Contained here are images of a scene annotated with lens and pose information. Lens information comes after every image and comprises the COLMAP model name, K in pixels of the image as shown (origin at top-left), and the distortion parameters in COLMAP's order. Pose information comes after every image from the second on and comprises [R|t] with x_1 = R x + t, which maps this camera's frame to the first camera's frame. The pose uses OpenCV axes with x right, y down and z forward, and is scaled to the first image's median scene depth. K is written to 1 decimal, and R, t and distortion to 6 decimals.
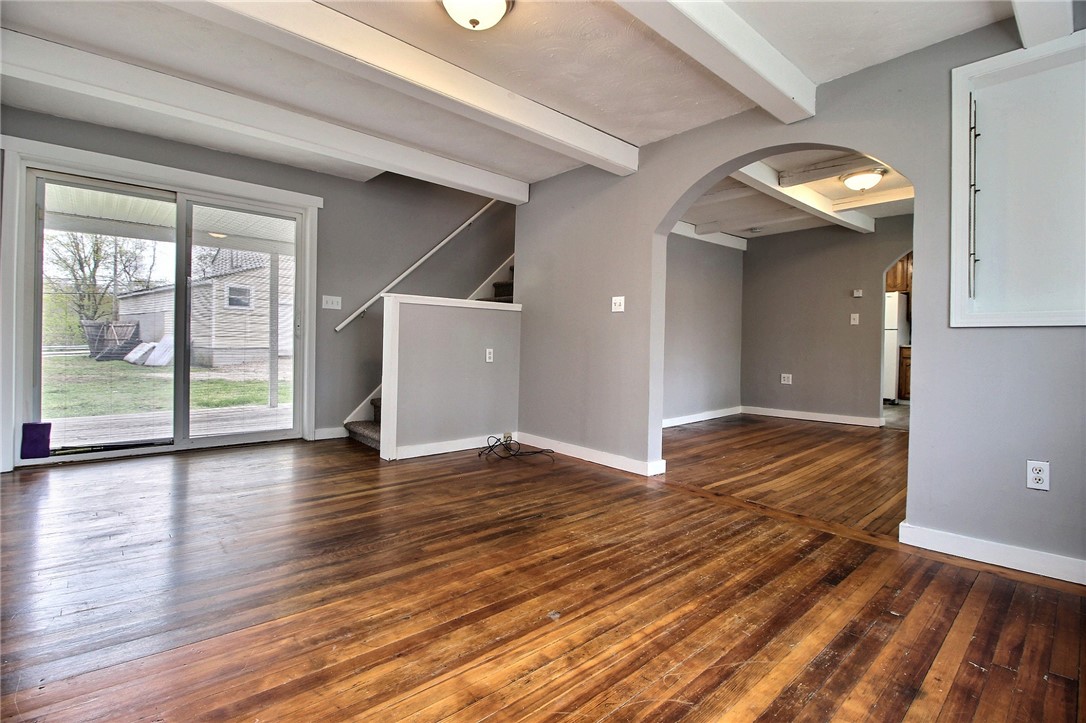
lens RADIAL K [[502.6, 0, 544.6], [0, 502.6, 346.8], [0, 0, 1]] dist [-0.005300, -0.010202]
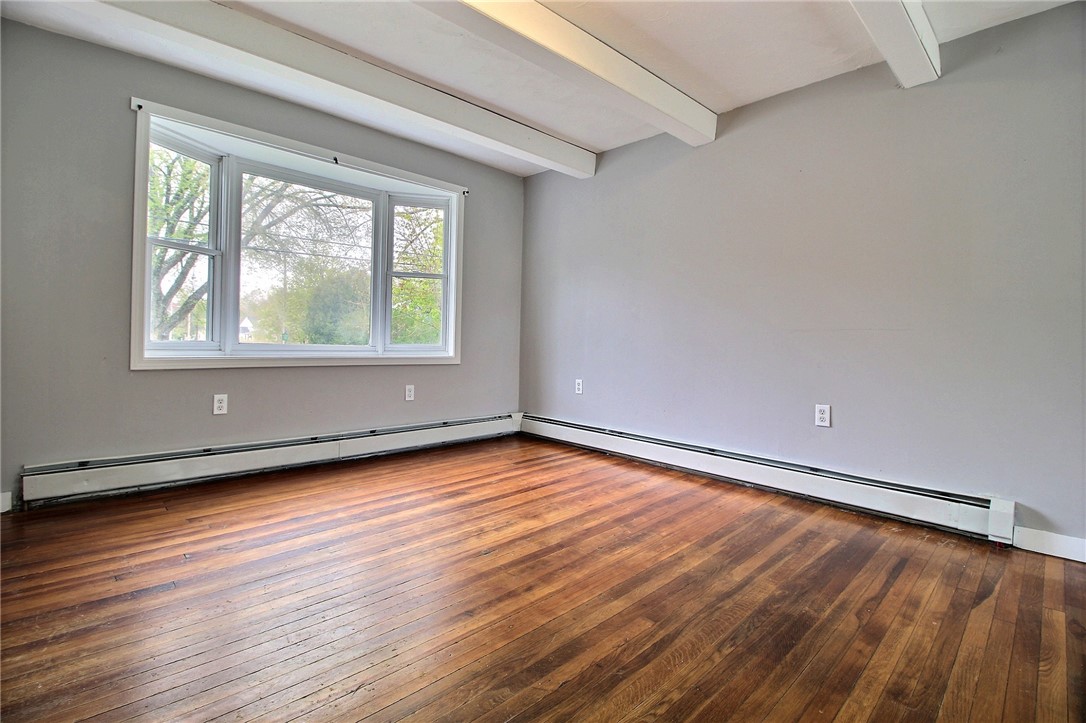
lens RADIAL K [[502.6, 0, 547.3], [0, 502.6, 350.3], [0, 0, 1]] dist [-0.005300, -0.010202]
pose [[-0.998223, -0.044455, -0.039690, -0.057780], [-0.045092, 0.998866, 0.015296, 0.006988], [0.038965, 0.017058, -0.999095, 2.130956]]
